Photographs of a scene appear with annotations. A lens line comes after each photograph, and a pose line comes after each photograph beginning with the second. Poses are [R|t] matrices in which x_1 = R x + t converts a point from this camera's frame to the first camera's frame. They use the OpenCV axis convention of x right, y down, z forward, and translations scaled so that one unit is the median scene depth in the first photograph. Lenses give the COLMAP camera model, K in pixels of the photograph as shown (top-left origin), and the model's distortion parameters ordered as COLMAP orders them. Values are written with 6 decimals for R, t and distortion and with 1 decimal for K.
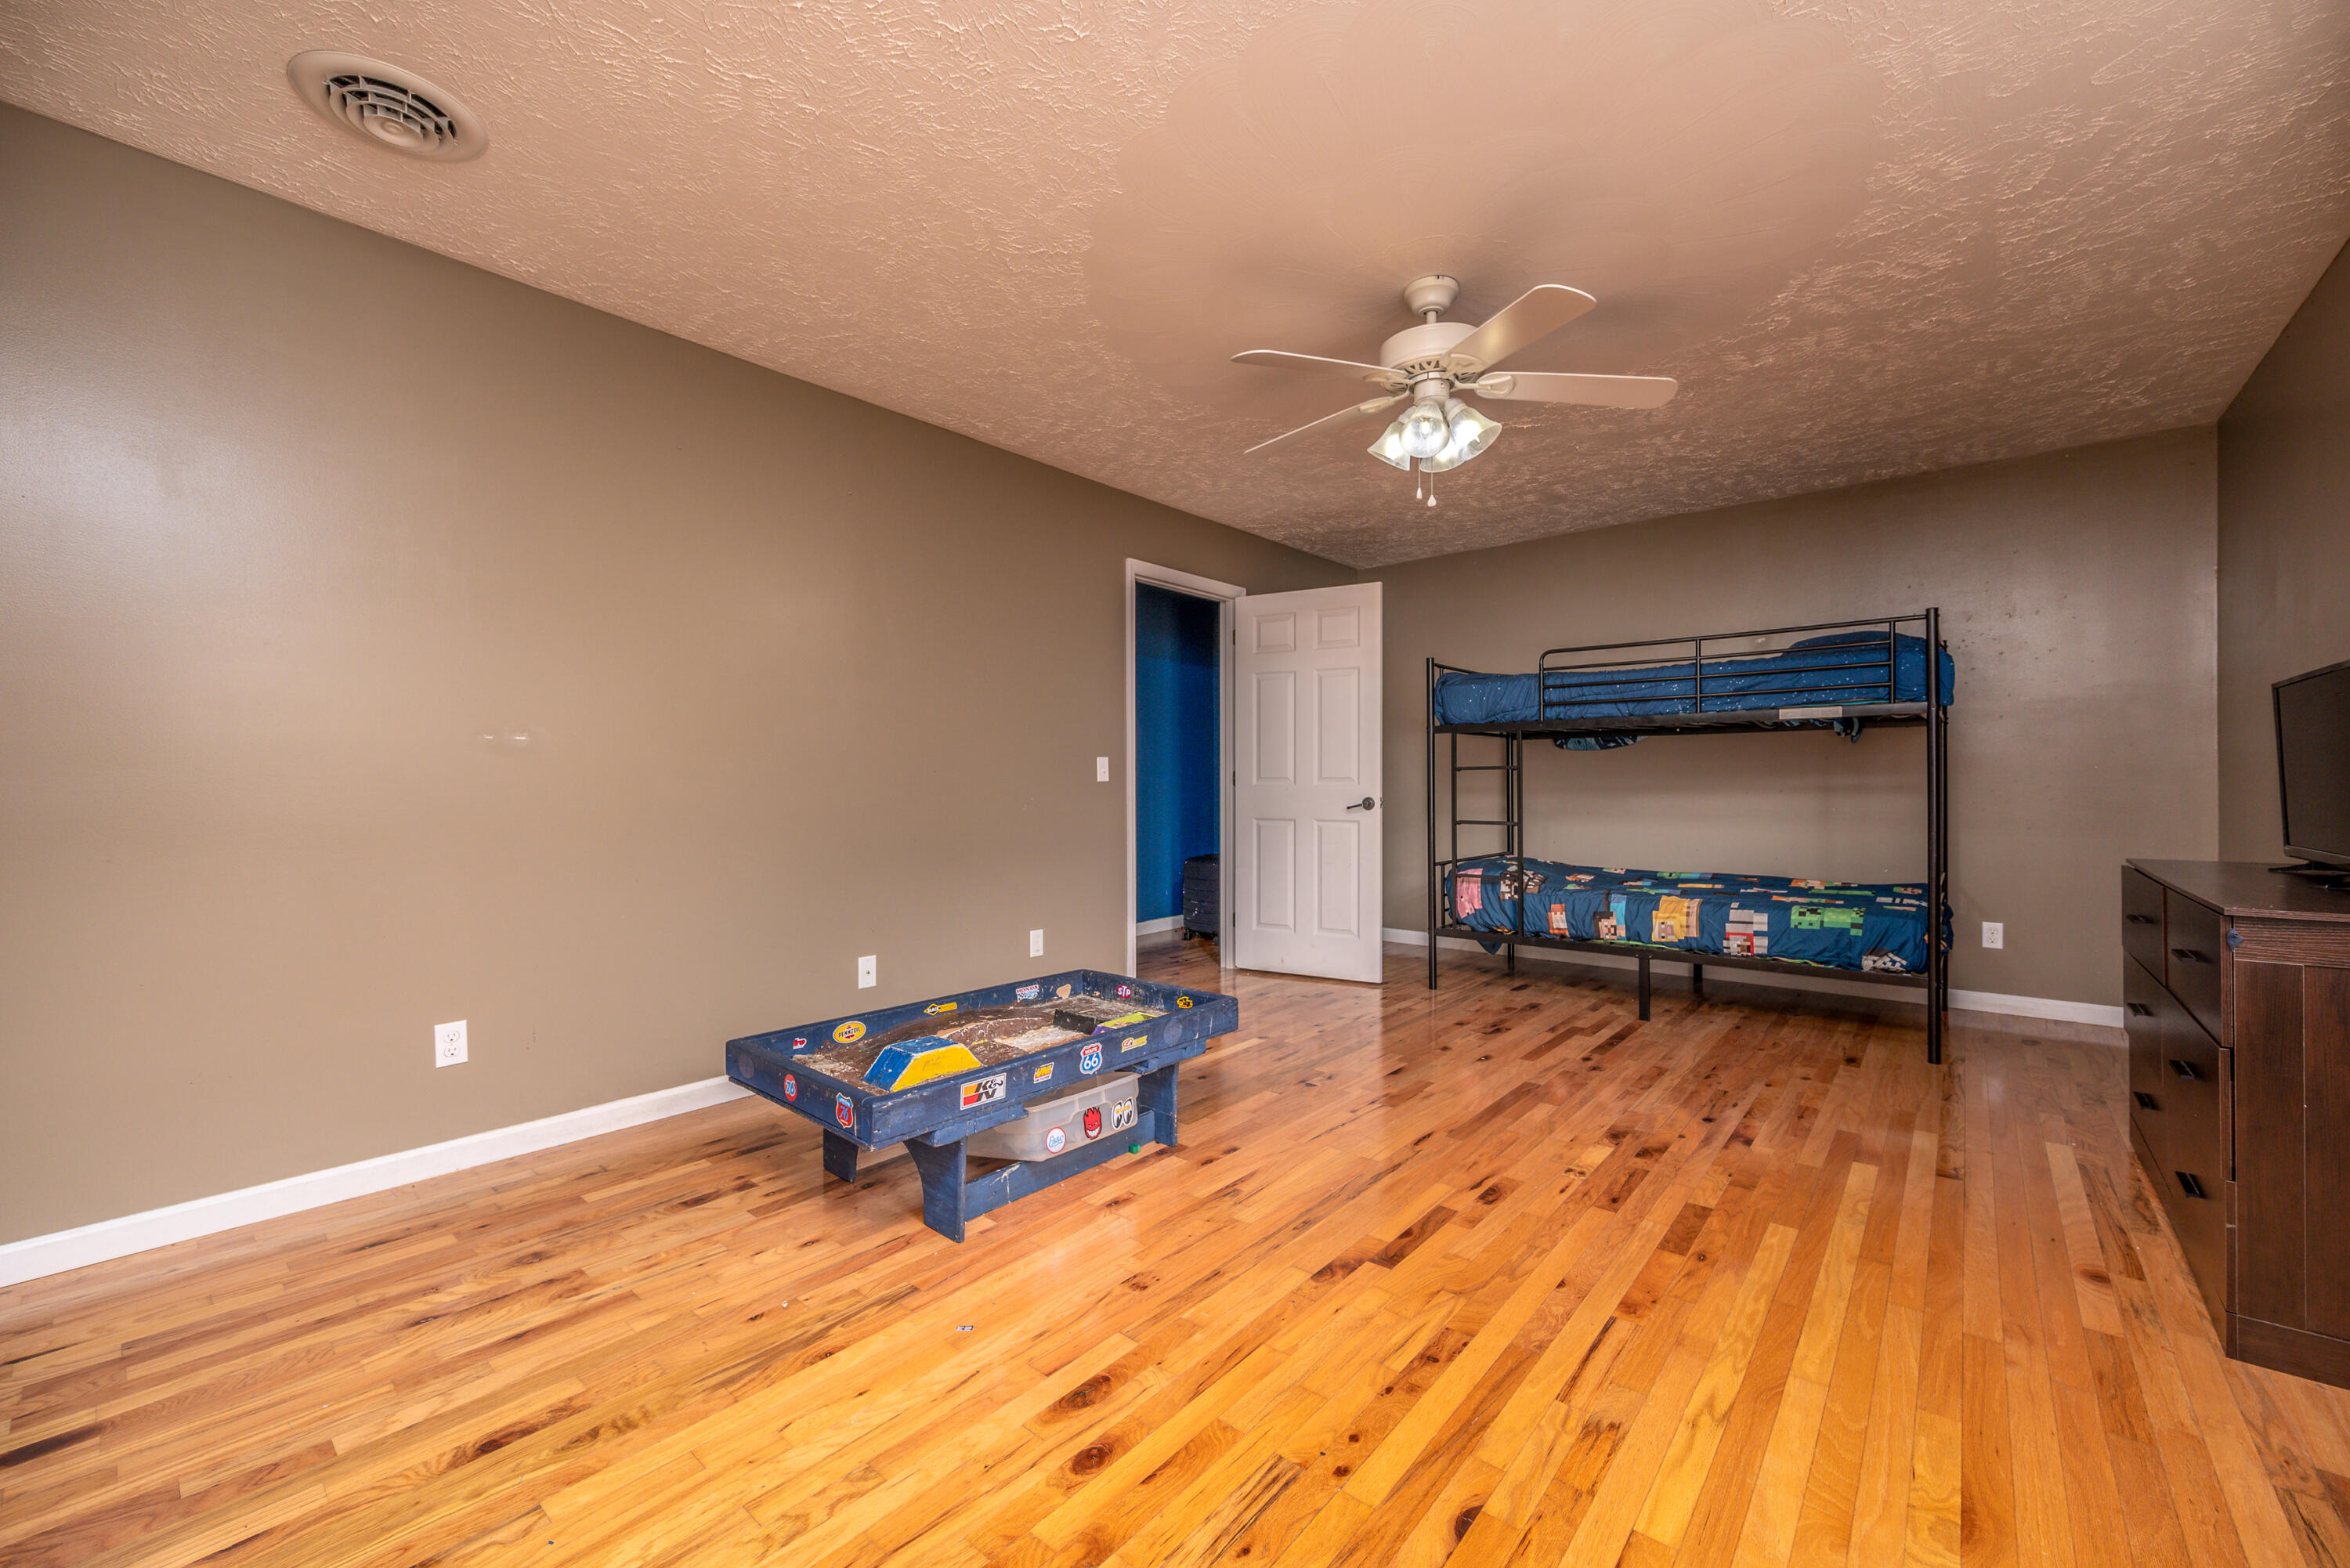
lens RADIAL K [[927.8, 0, 1178.9], [0, 927.8, 787.3], [0, 0, 1]] dist [-0.000904, -0.000282]
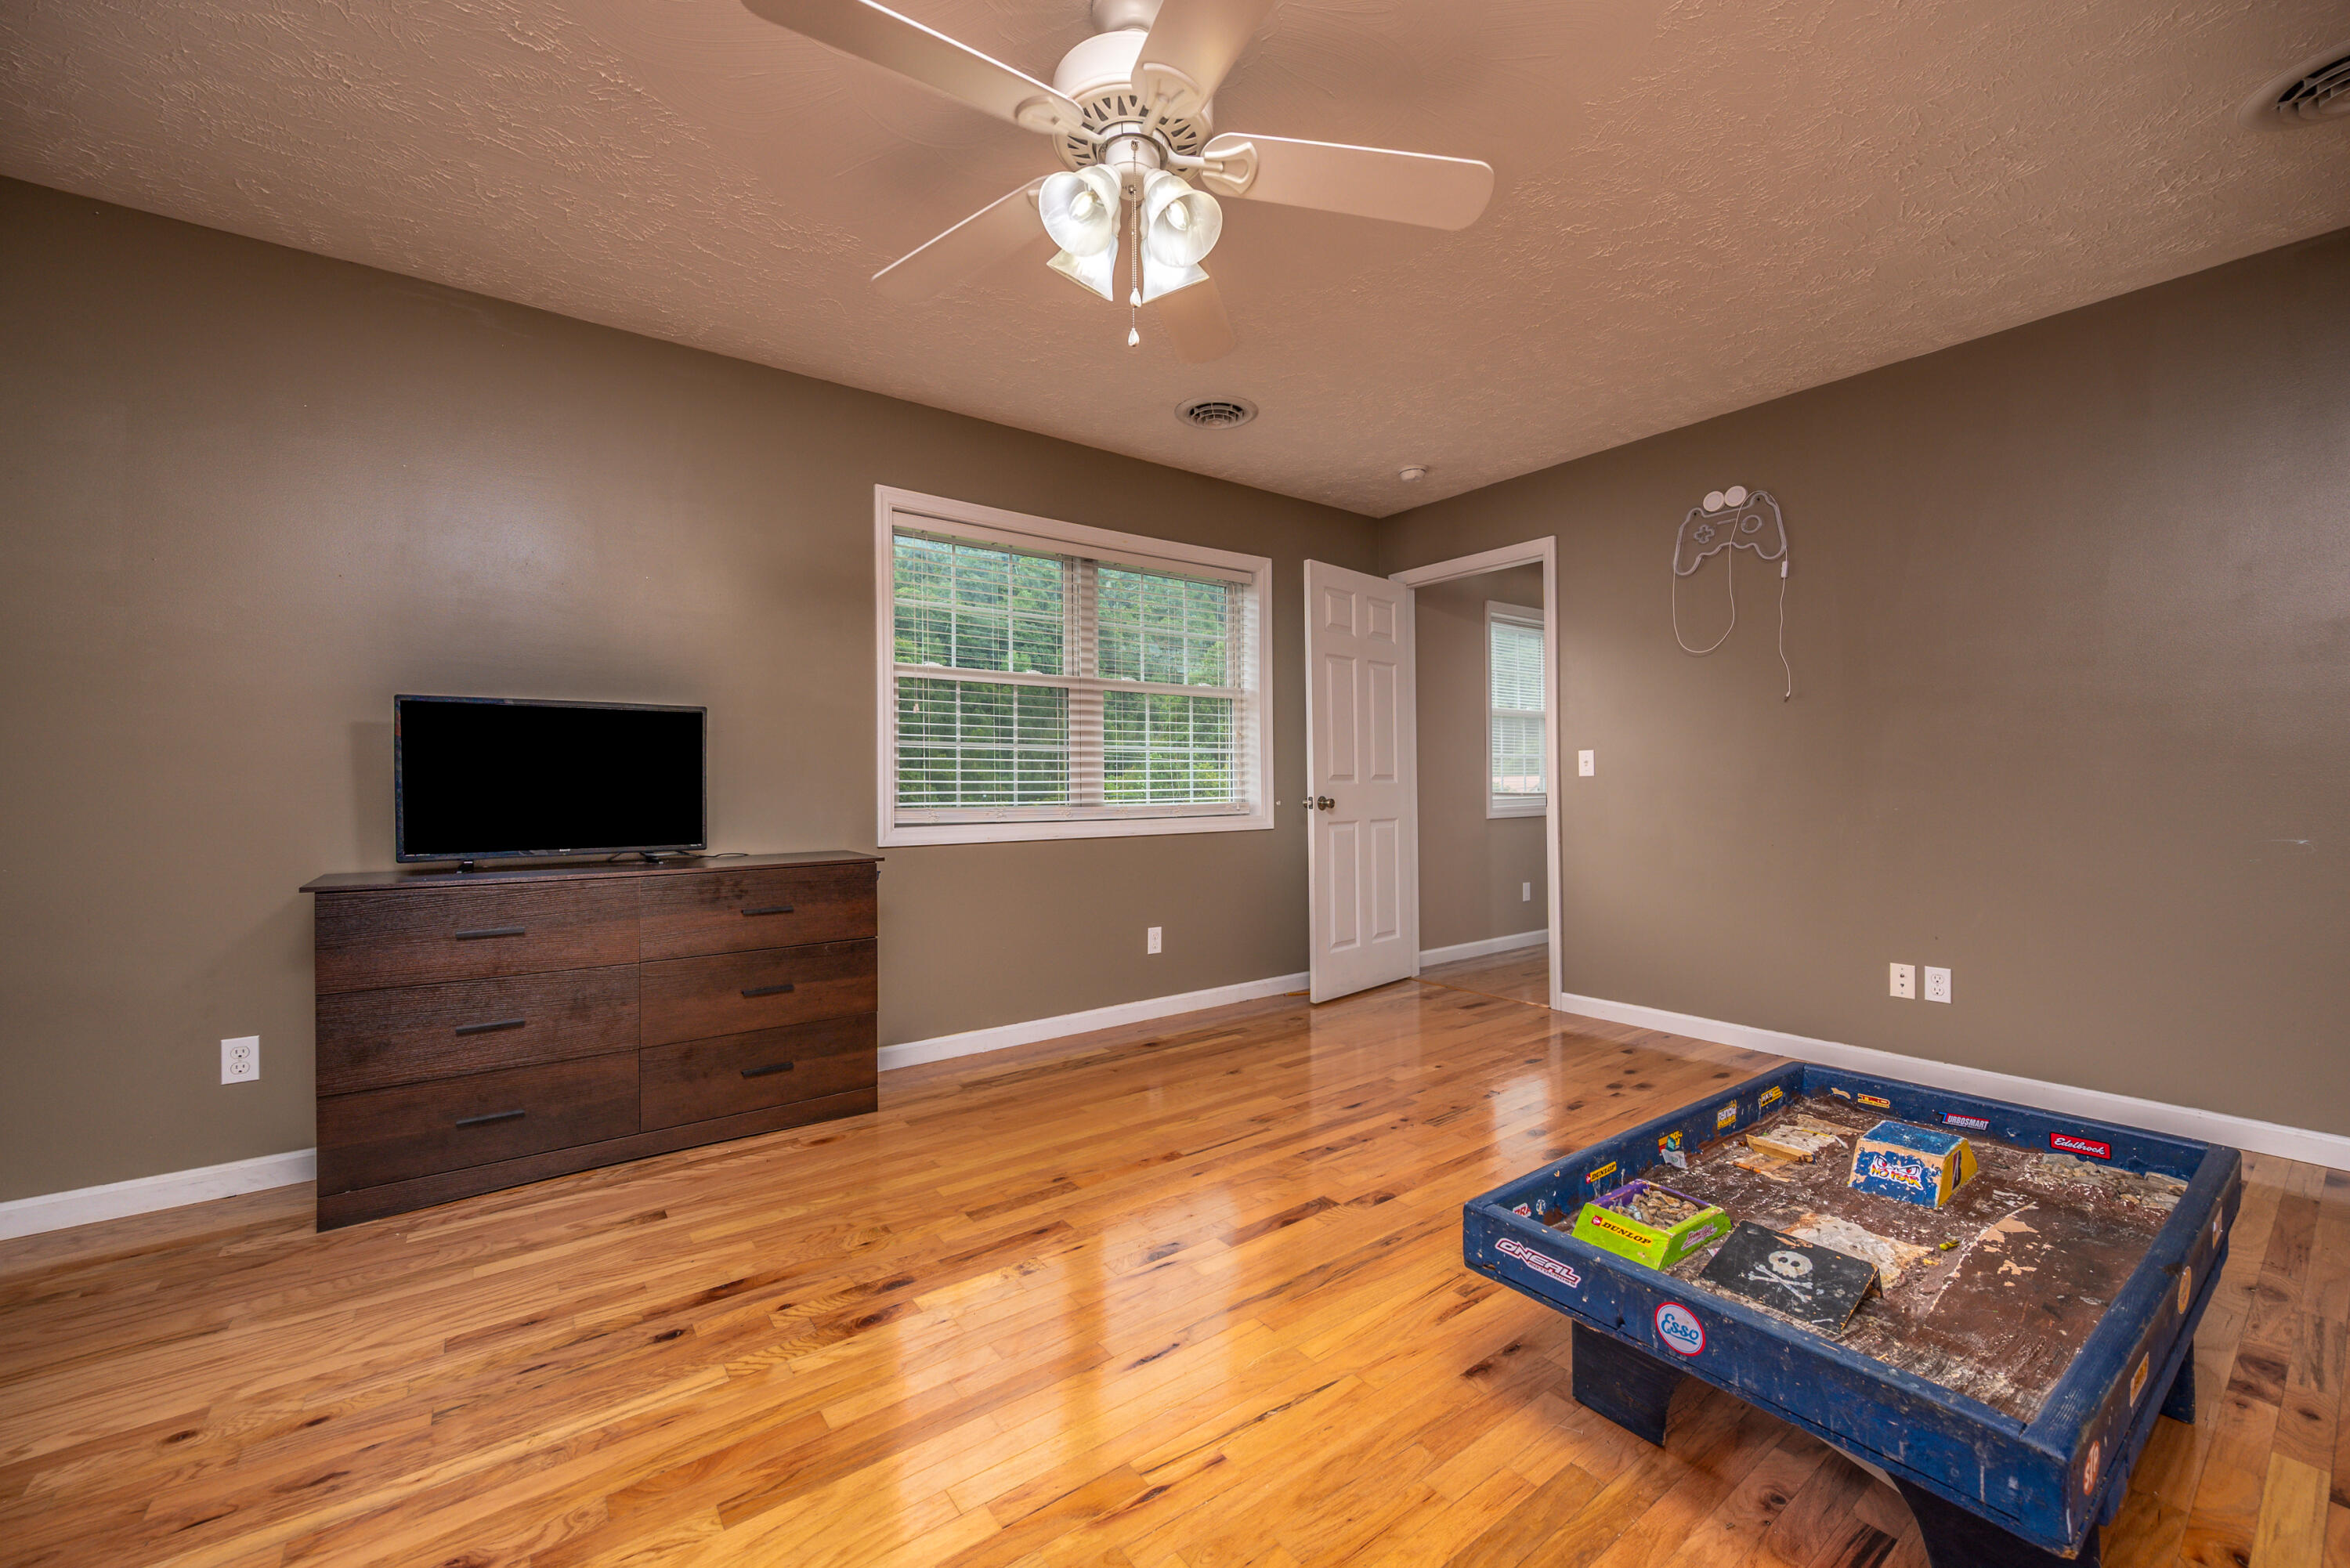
lens RADIAL K [[927.8, 0, 1178.9], [0, 927.8, 787.3], [0, 0, 1]] dist [-0.000904, -0.000282]
pose [[-0.975326, 0.011330, 0.220478, 0.131475], [0.013119, 0.999892, 0.006656, -0.006752], [-0.220379, 0.009384, -0.975369, 1.992916]]
